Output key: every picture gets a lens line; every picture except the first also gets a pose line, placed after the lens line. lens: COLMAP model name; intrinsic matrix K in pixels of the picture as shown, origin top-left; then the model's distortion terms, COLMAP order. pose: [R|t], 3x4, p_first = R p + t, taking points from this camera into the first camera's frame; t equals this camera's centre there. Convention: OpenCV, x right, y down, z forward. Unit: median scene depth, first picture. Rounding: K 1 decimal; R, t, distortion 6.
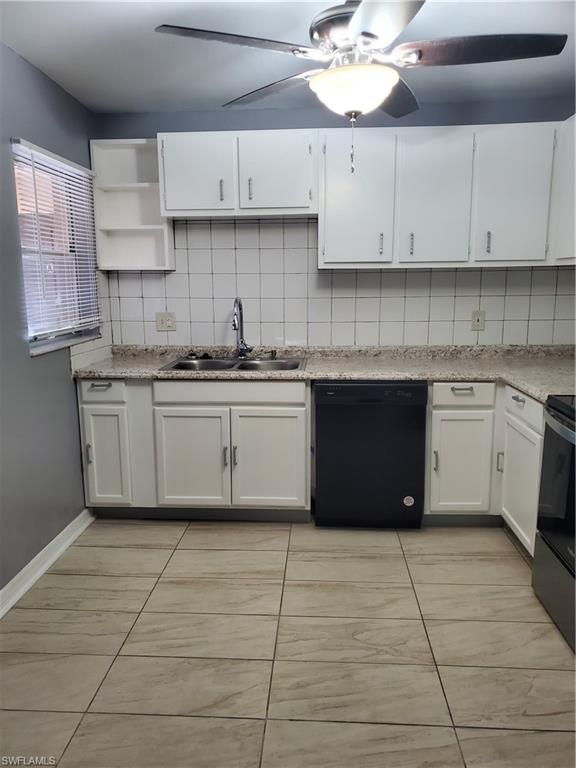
lens RADIAL K [[603.1, 0, 287.9], [0, 603.1, 396.4], [0, 0, 1]] dist [0.019173, 0.007404]
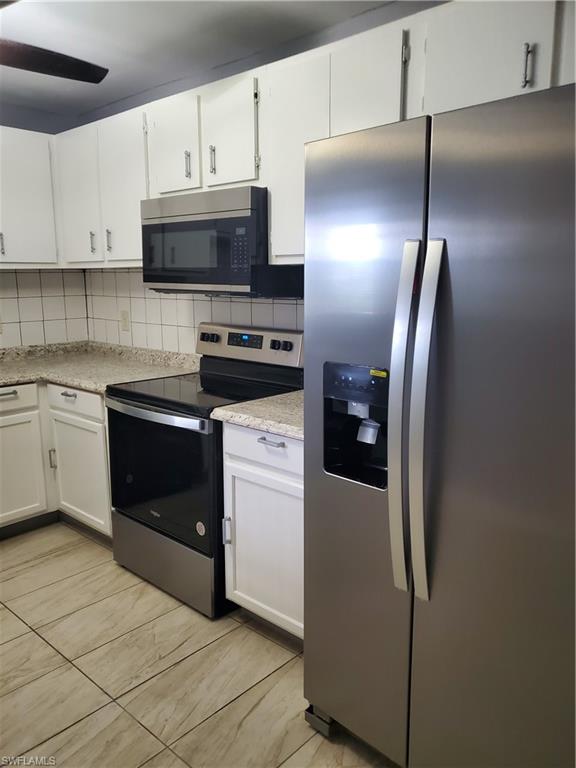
lens RADIAL K [[603.1, 0, 287.9], [0, 603.1, 396.4], [0, 0, 1]] dist [0.019173, 0.007404]
pose [[0.624949, -0.147987, 0.766511, -0.197288], [0.151461, 0.986196, 0.066912, -0.005163], [-0.765832, 0.074280, 0.638736, 0.033786]]
